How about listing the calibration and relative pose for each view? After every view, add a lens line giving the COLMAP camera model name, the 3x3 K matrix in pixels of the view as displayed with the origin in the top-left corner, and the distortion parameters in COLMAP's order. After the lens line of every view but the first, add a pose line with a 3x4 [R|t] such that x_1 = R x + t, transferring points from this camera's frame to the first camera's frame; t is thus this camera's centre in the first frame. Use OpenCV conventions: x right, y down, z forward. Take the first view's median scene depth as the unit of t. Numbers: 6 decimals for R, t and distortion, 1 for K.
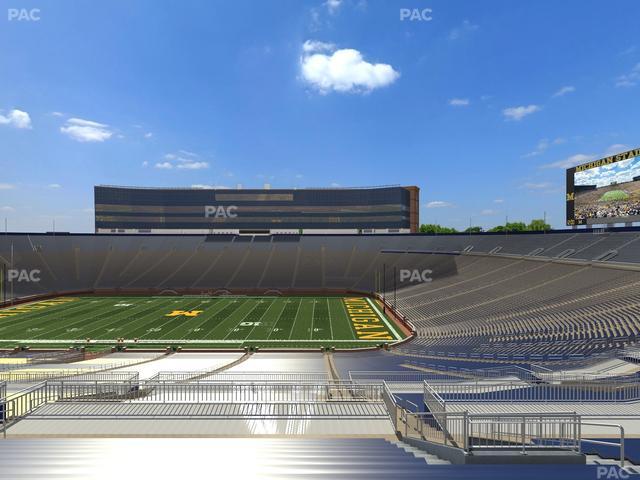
lens RADIAL K [[319.8, 0, 320.0], [0, 319.8, 240.0], [0, 0, 1]] dist [-0.000108, -0.000031]
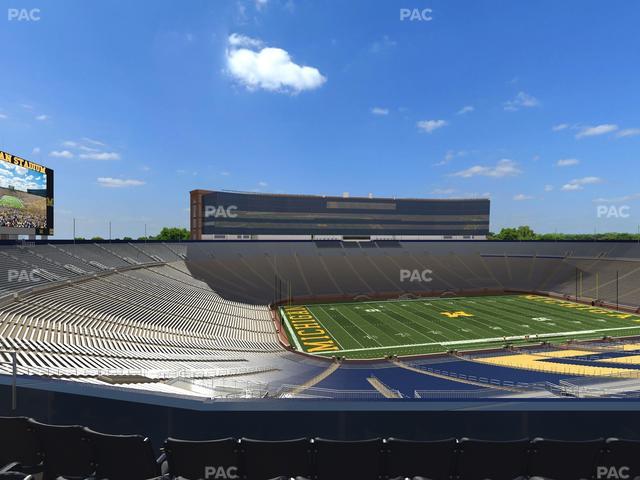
lens RADIAL K [[319.8, 0, 320.0], [0, 319.8, 240.0], [0, 0, 1]] dist [-0.000108, -0.000031]
pose [[0.974987, 0.000024, 0.222261, -0.977752], [-0.000003, 1.000000, -0.000097, -0.032244], [-0.222261, 0.000094, 0.974987, -0.009781]]
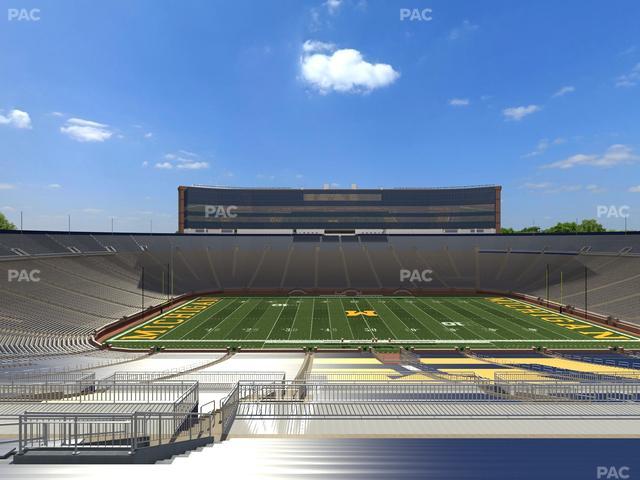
lens RADIAL K [[319.8, 0, 320.0], [0, 319.8, 240.0], [0, 0, 1]] dist [-0.000108, -0.000031]
pose [[1.000000, -0.000027, -0.000248, -0.465640], [0.000027, 1.000000, -0.000014, 0.000009], [0.000248, 0.000014, 1.000000, 0.000144]]
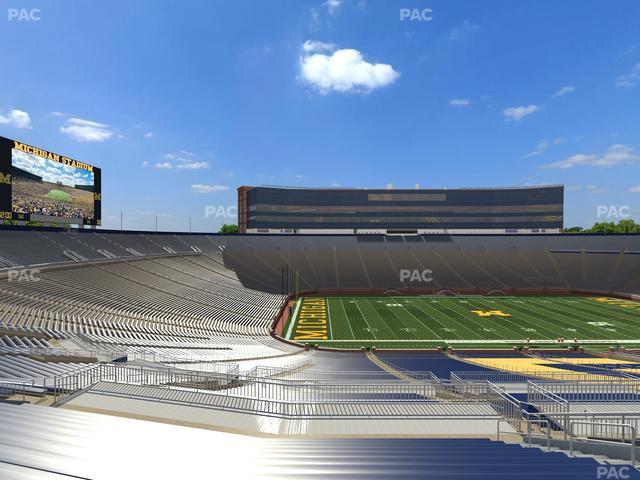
lens RADIAL K [[319.8, 0, 320.0], [0, 319.8, 240.0], [0, 0, 1]] dist [-0.000108, -0.000031]
pose [[1.000000, 0.000096, -0.000393, -0.806350], [-0.000096, 1.000000, 0.000013, 0.000041], [0.000393, -0.000013, 1.000000, 0.000452]]
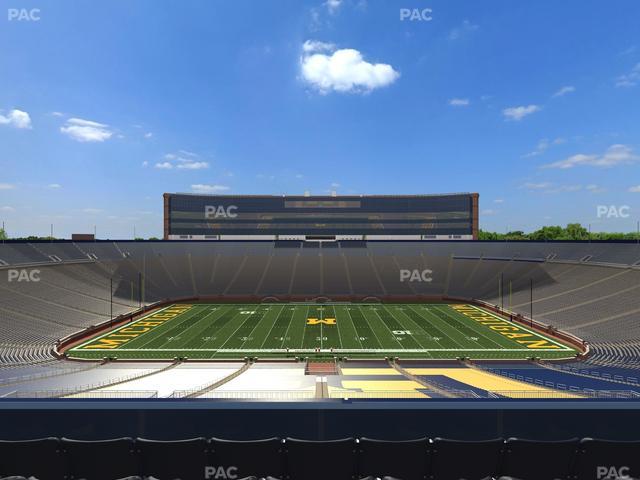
lens RADIAL K [[319.8, 0, 320.0], [0, 319.8, 240.0], [0, 0, 1]] dist [-0.000108, -0.000031]
pose [[1.000000, -0.000050, -0.000175, -0.360886], [0.000050, 1.000000, -0.000063, -0.032291], [0.000175, 0.000063, 1.000000, -0.043049]]
